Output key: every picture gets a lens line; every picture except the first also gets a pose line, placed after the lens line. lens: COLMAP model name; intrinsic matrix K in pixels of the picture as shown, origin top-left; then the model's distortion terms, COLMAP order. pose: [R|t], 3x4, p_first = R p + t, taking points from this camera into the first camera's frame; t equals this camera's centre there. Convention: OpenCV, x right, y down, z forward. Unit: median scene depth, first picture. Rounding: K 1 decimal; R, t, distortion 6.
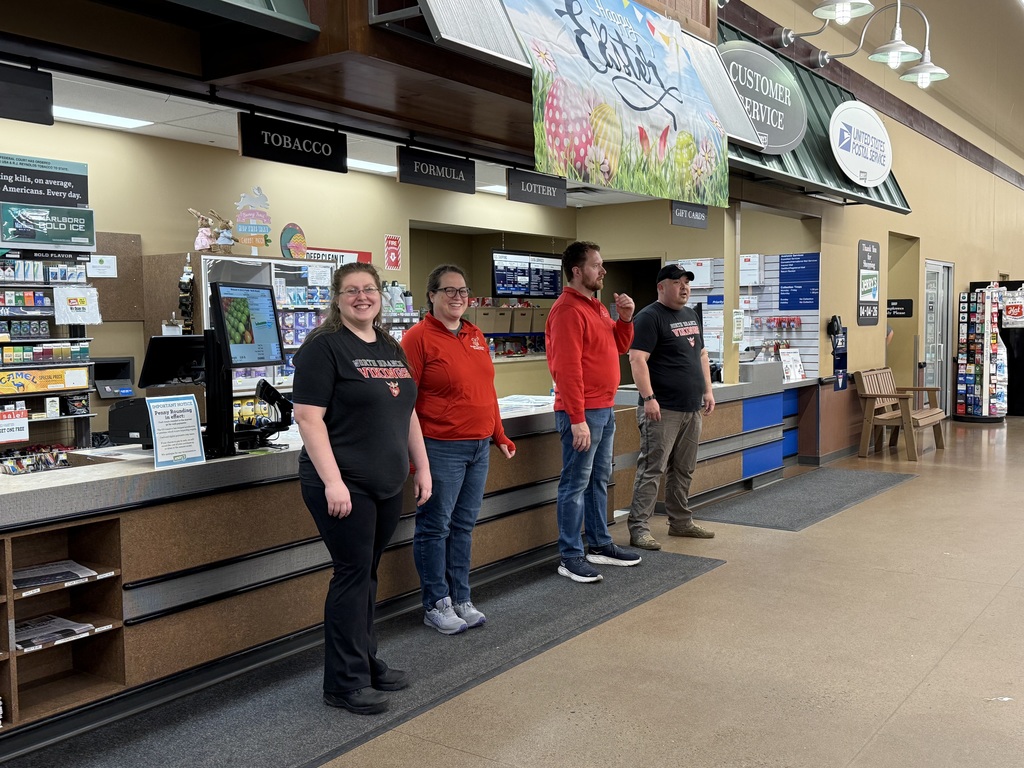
lens RADIAL K [[1022.6, 0, 512.0], [0, 1022.6, 384.0], [0, 0, 1]] dist [0.119473, 0.000195]
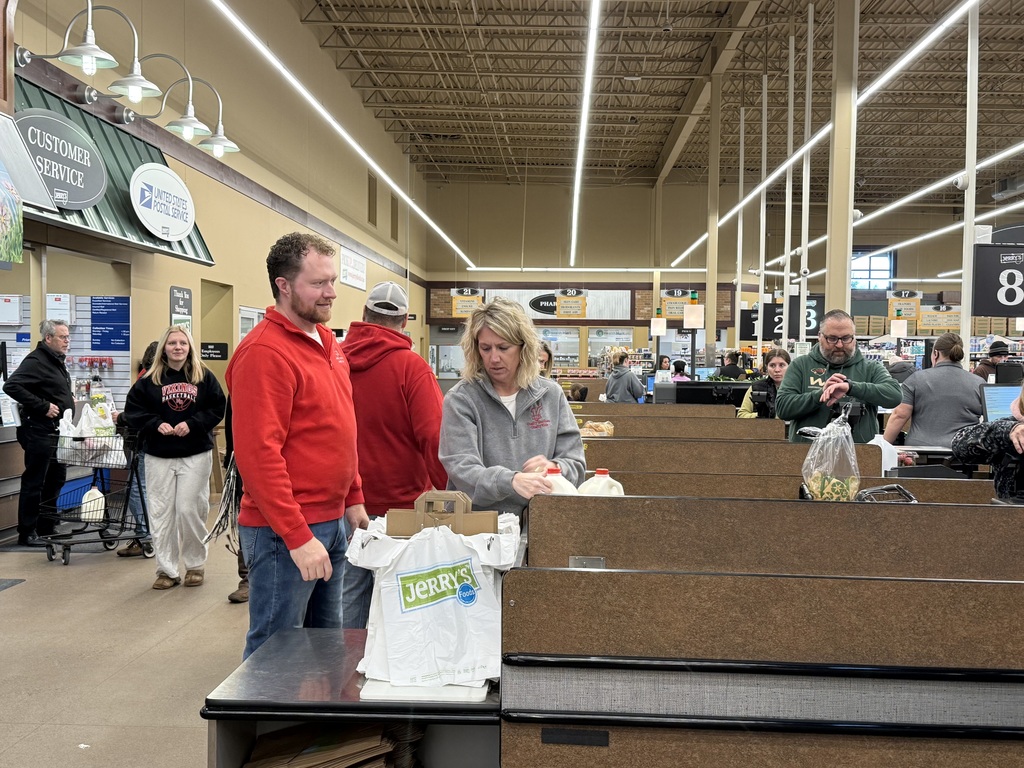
lens RADIAL K [[1185.6, 0, 512.0], [0, 1185.6, 384.0], [0, 0, 1]] dist [0.236874, -0.567784]
pose [[0.844961, 0.010659, 0.534722, -0.030290], [0.010729, 0.999262, -0.036873, 0.011078], [-0.534721, 0.036893, 0.844223, -0.248295]]
